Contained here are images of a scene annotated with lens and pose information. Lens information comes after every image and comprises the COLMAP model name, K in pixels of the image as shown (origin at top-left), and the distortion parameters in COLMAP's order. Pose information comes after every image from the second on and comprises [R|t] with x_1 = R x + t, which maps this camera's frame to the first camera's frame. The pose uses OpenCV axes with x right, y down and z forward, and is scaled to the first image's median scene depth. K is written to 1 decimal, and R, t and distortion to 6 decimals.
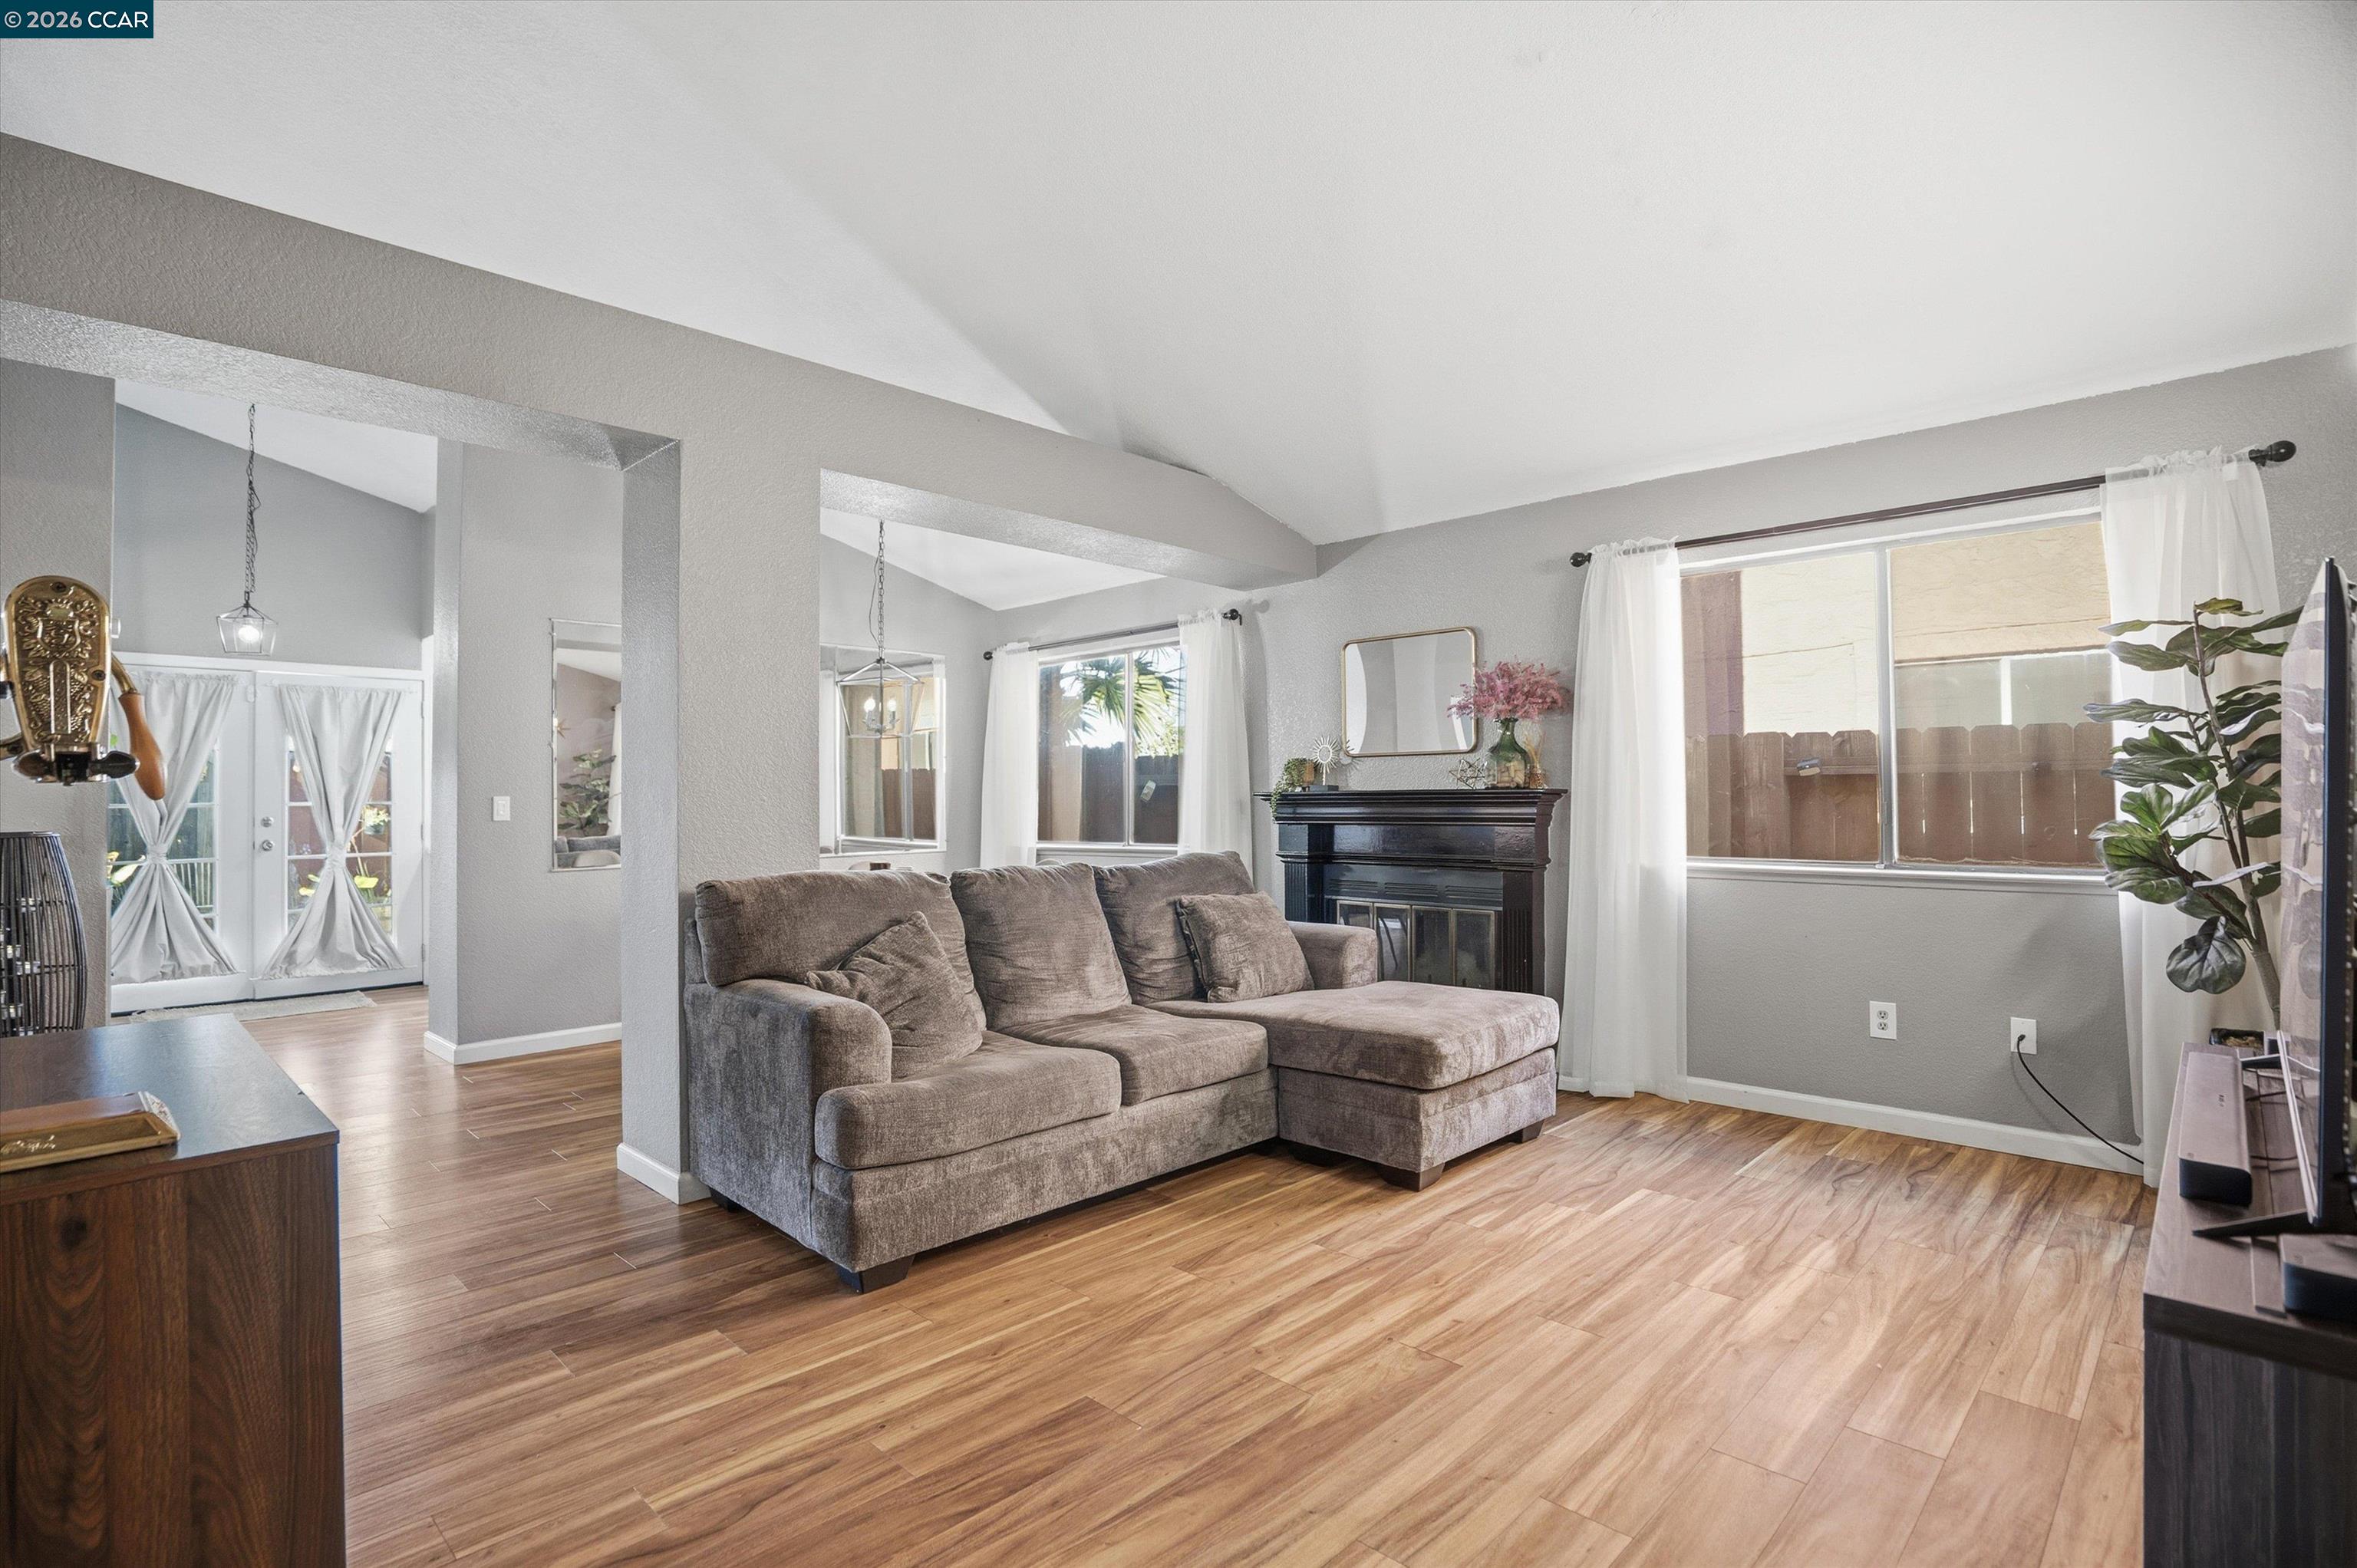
lens RADIAL K [[1111.8, 0, 1029.8], [0, 1111.8, 789.4], [0, 0, 1]] dist [-0.037581, 0.003041]
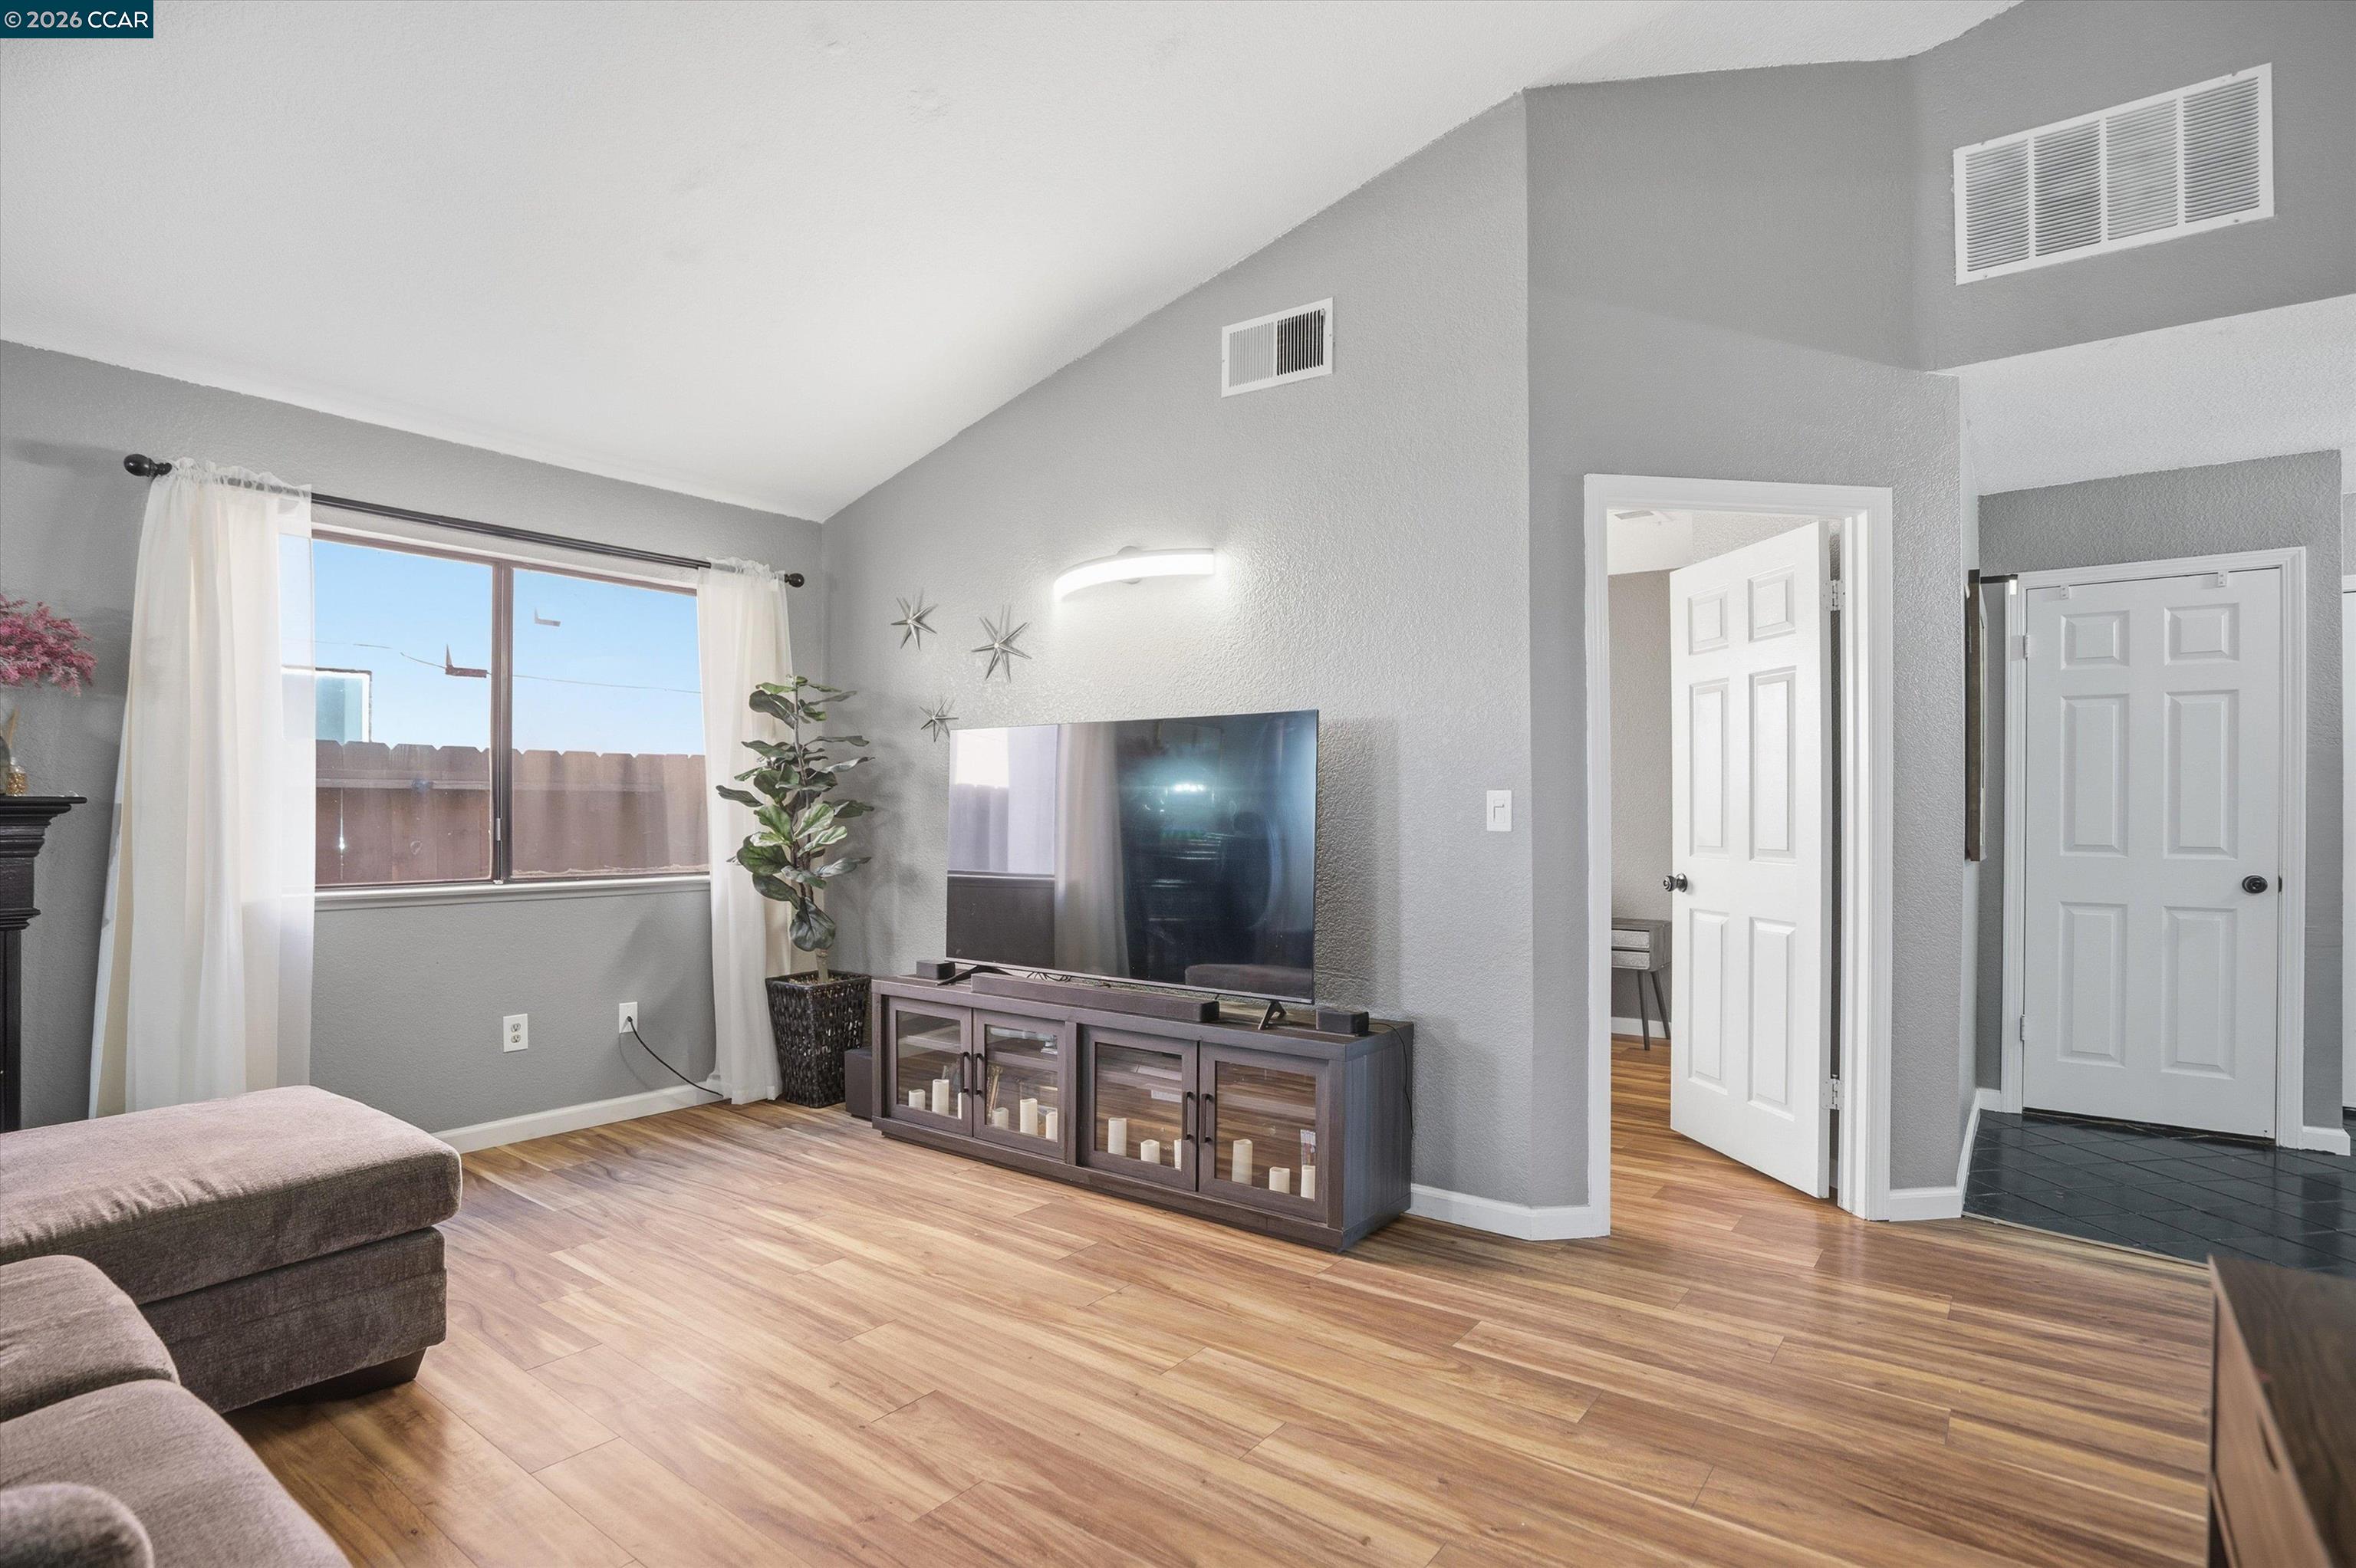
lens RADIAL K [[1111.3, 0, 1263.1], [0, 1111.3, 844.0], [0, 0, 1]] dist [-0.037581, 0.003041]
pose [[-0.209467, -0.021593, 0.977577, -0.390846], [-0.009895, 0.999752, 0.019963, 0.008944], [-0.977766, -0.005492, -0.209629, 0.582375]]
